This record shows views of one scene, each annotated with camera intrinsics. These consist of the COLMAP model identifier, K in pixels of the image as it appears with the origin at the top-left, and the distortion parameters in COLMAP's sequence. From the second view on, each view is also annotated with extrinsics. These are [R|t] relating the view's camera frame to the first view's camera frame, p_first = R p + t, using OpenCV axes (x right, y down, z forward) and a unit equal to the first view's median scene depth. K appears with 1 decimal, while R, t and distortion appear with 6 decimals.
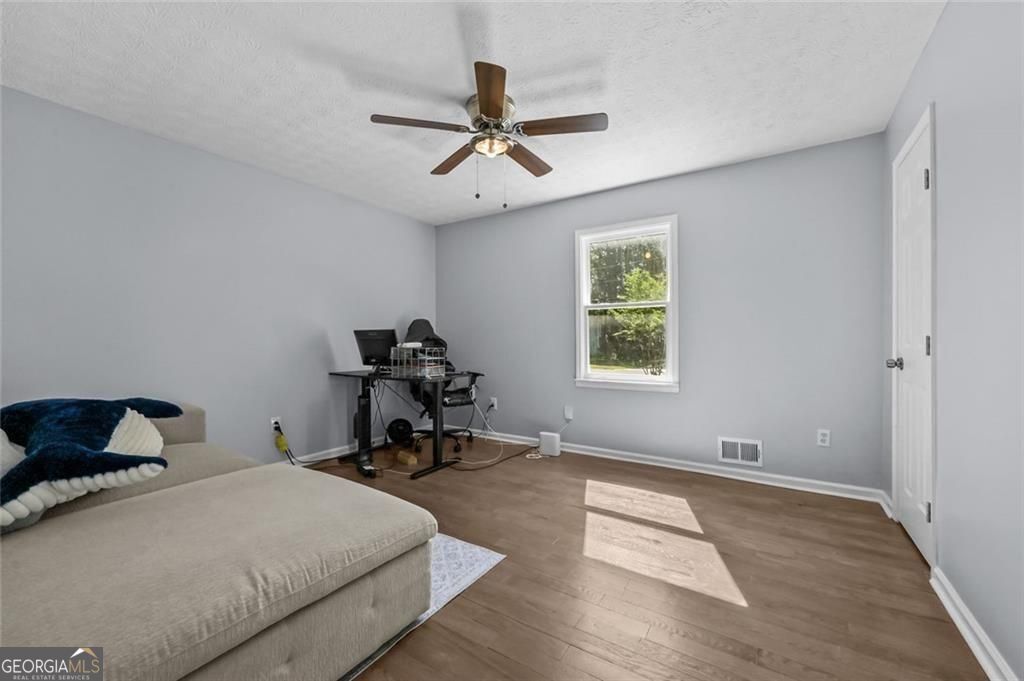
lens RADIAL K [[412.7, 0, 509.0], [0, 412.7, 330.4], [0, 0, 1]] dist [-0.000601, 0.000178]
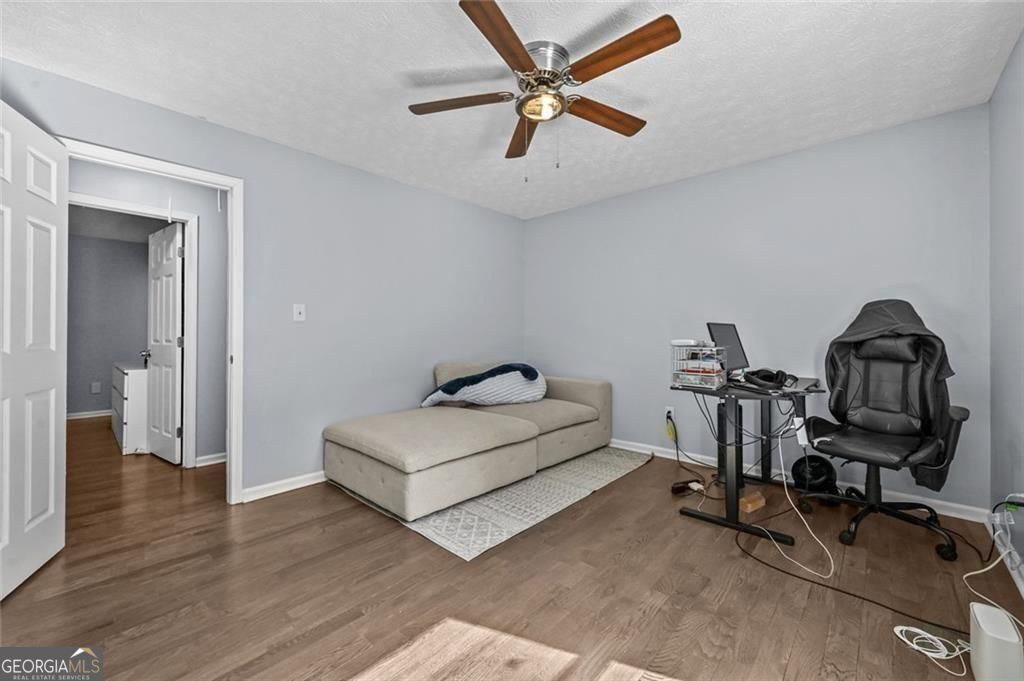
lens RADIAL K [[412.7, 0, 509.0], [0, 412.7, 330.4], [0, 0, 1]] dist [-0.000601, 0.000178]
pose [[-0.157589, 0.004307, -0.987495, 0.768501], [0.016843, 0.999857, 0.001673, 0.001743], [0.987361, -0.016369, -0.157639, 1.027614]]
